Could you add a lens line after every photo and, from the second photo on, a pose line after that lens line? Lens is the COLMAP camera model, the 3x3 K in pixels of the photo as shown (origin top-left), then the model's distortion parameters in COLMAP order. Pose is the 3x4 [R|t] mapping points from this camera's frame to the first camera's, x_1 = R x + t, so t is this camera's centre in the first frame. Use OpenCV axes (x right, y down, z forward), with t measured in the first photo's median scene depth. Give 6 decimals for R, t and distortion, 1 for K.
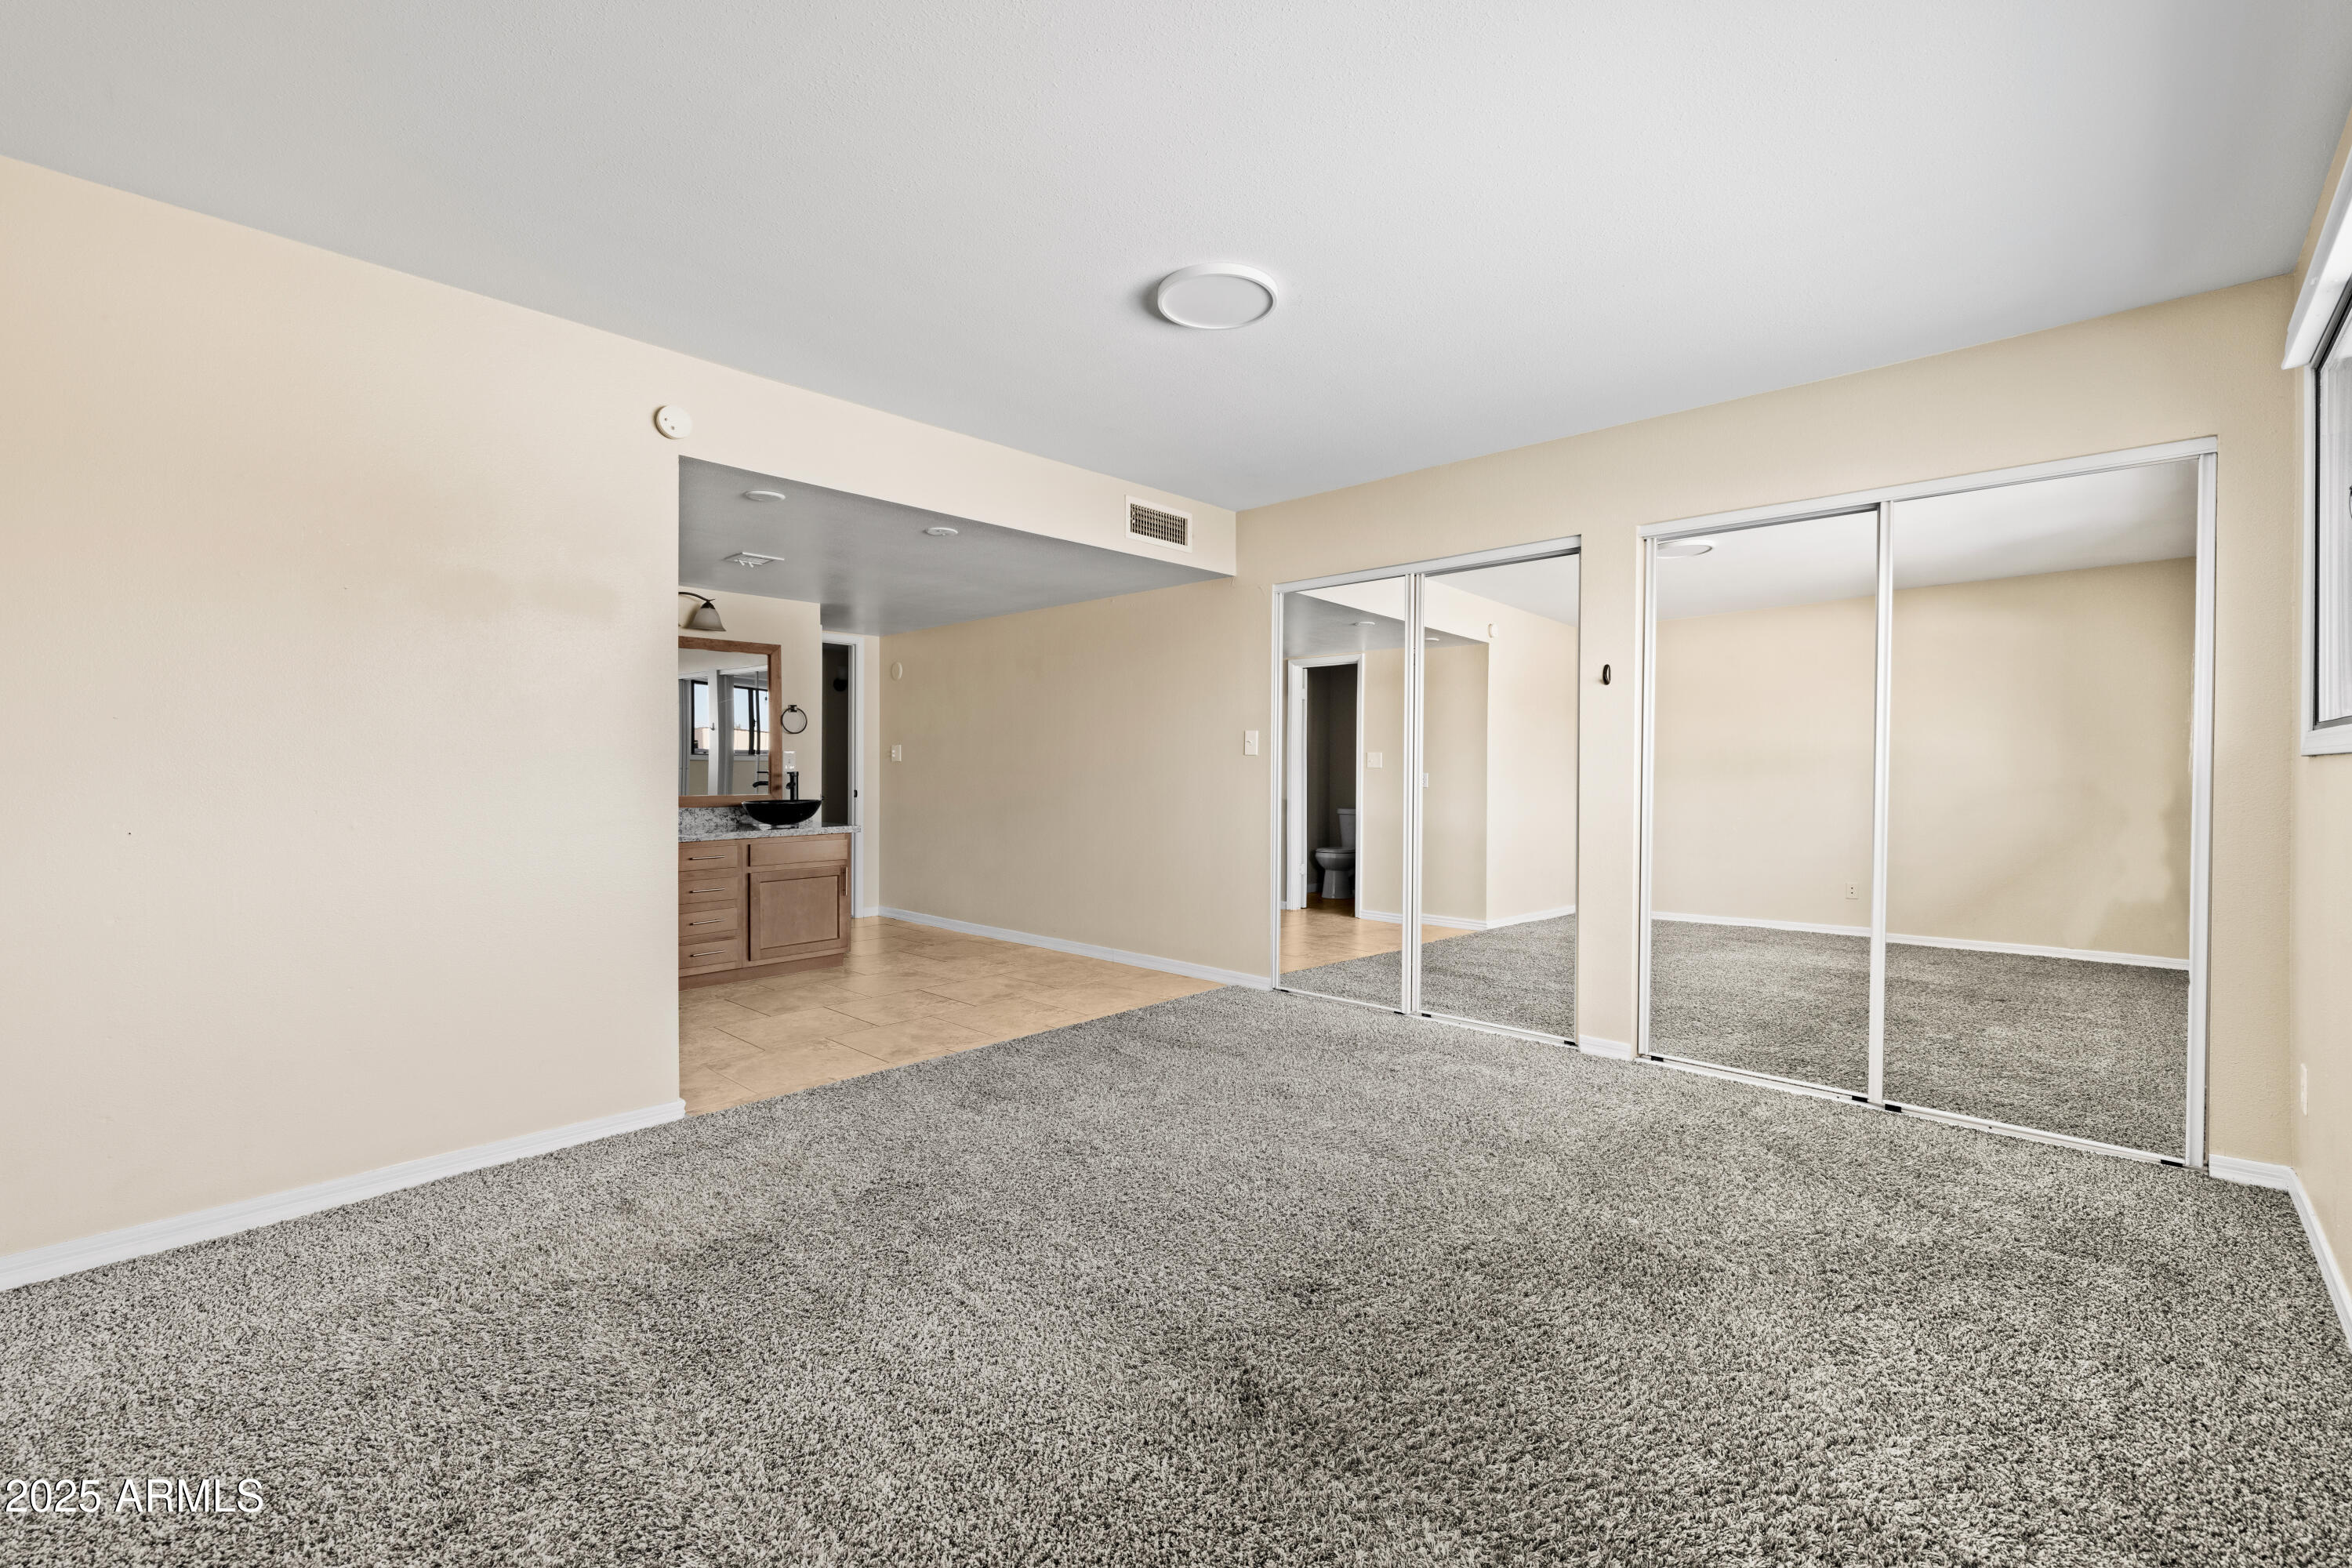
lens RADIAL K [[999.2, 0, 1173.5], [0, 999.2, 778.7], [0, 0, 1]] dist [-0.000750, 0.000556]
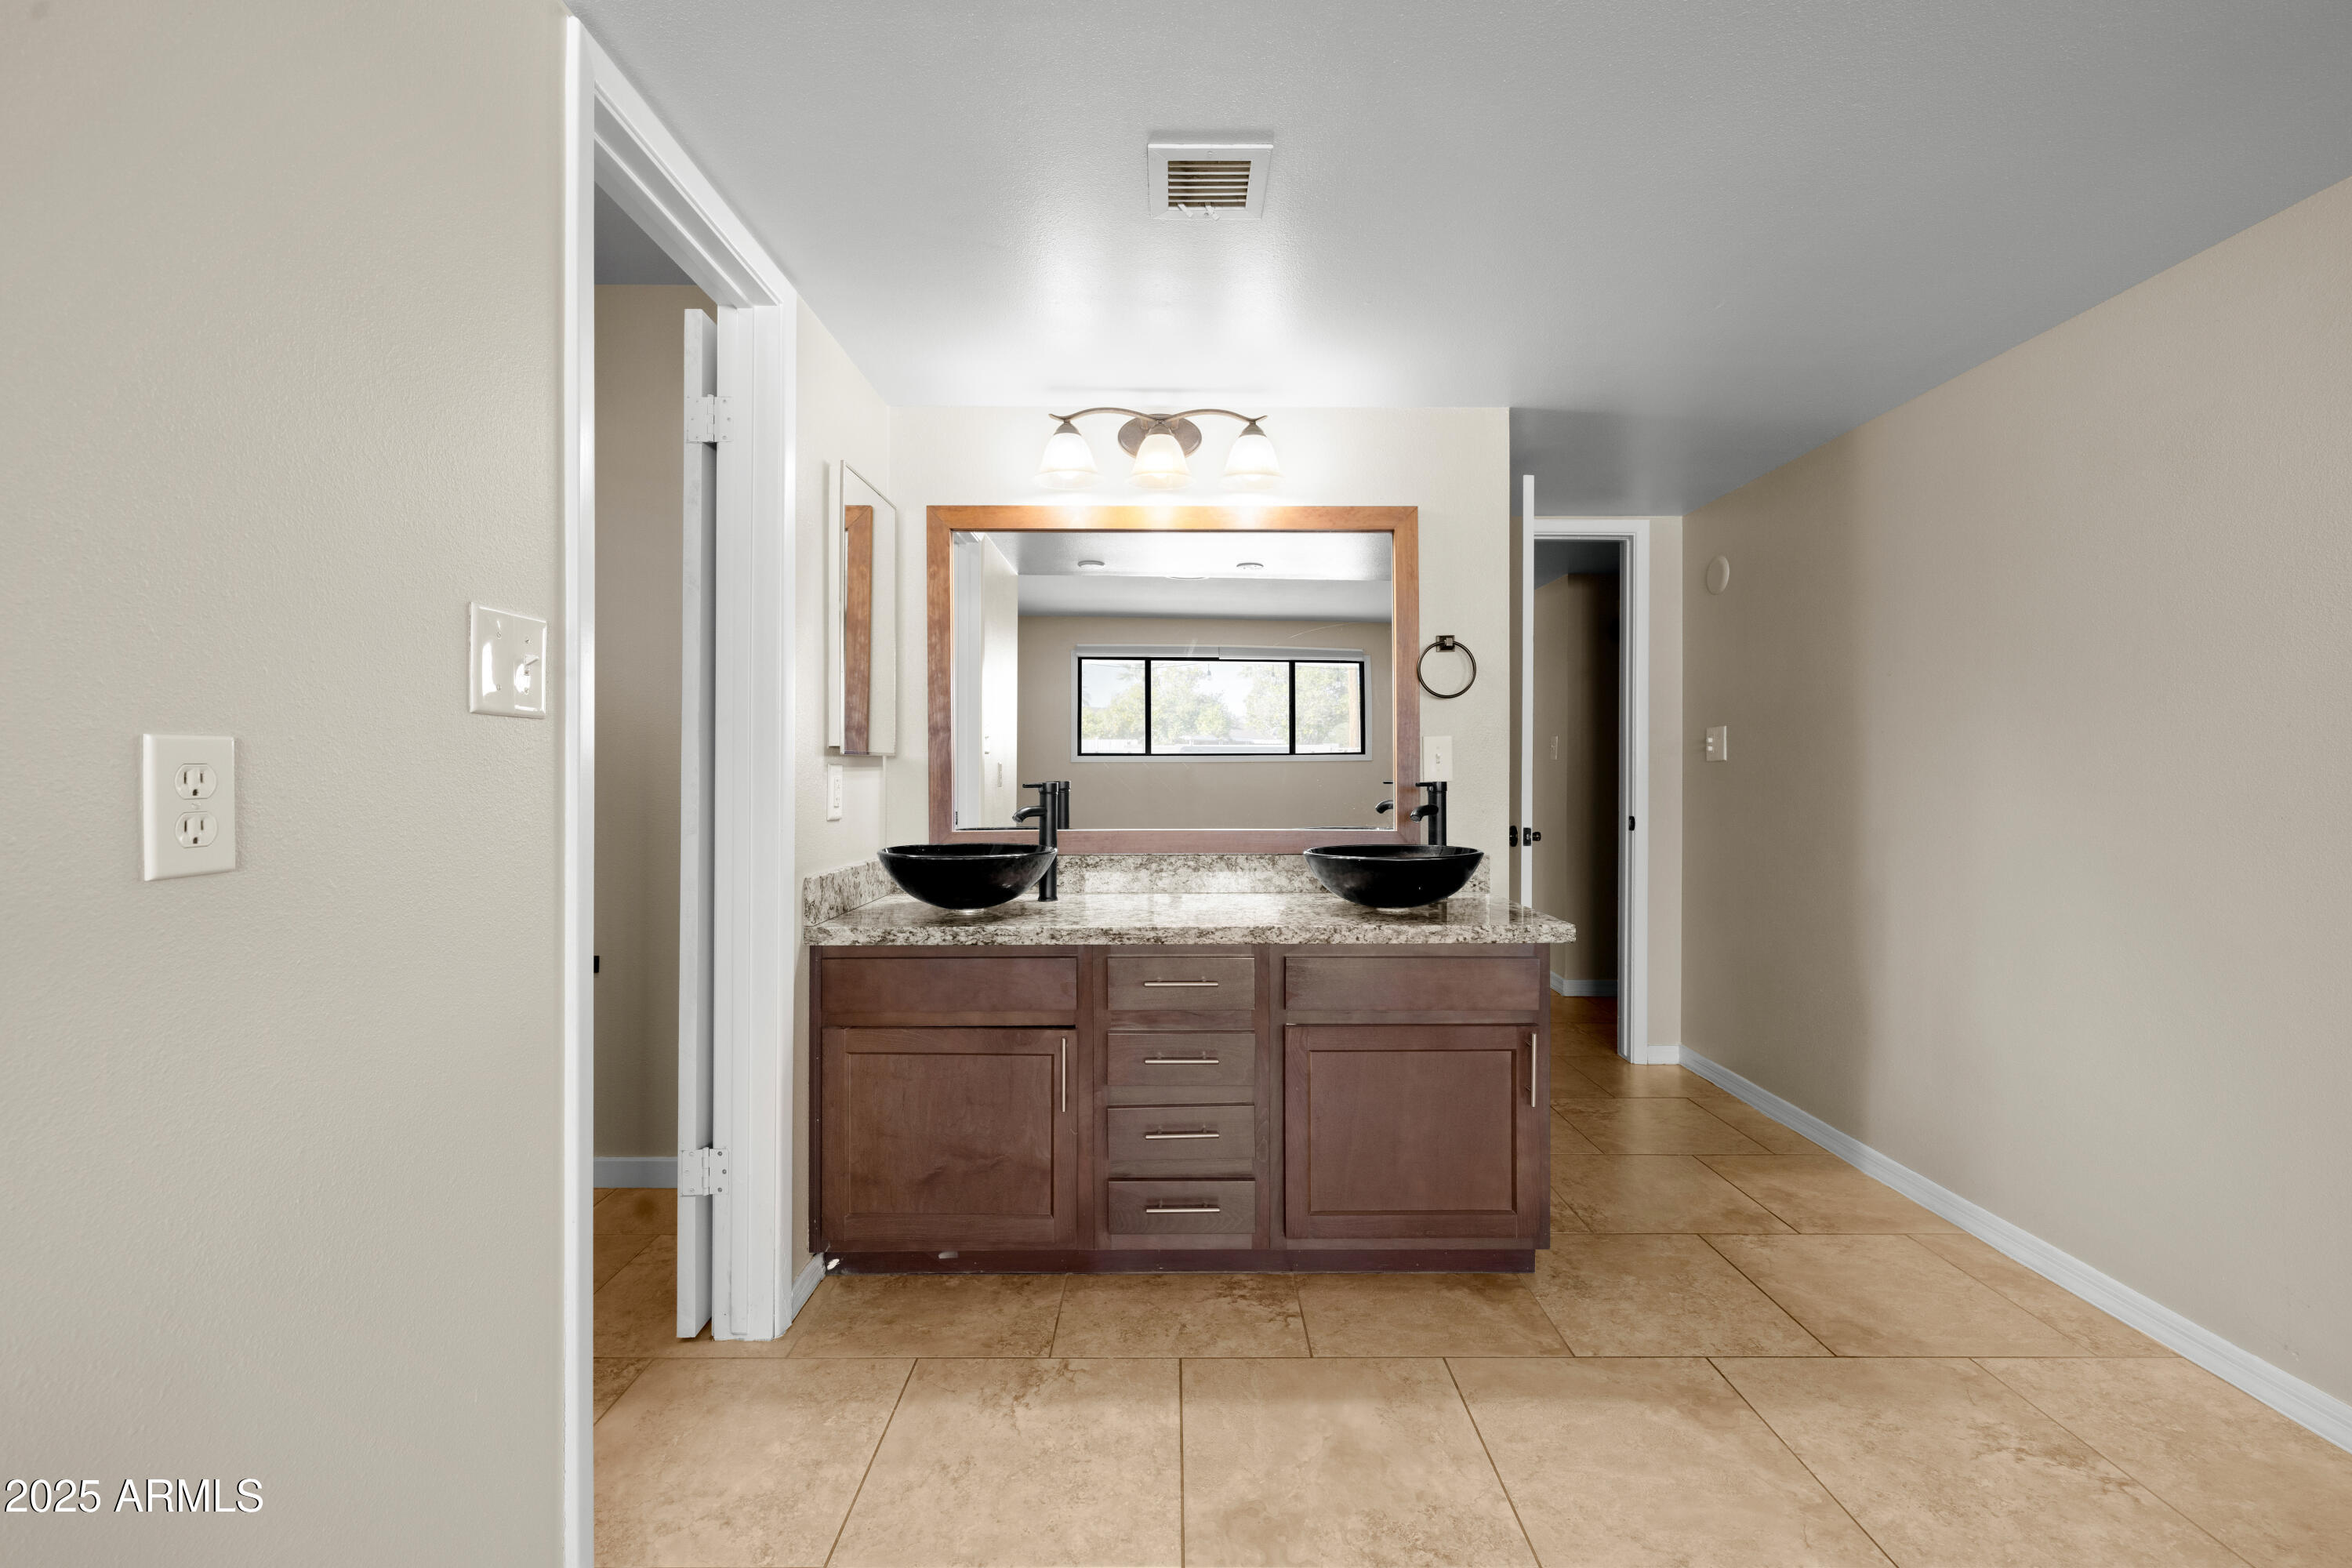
lens RADIAL K [[980.5, 0, 1173.4], [0, 980.5, 776.7], [0, 0, 1]] dist [-0.001576, 0.000680]
pose [[0.684977, -0.003972, -0.728554, -0.112774], [-0.005518, 0.999928, -0.010640, -0.003093], [0.728544, 0.011309, 0.684905, 0.487146]]
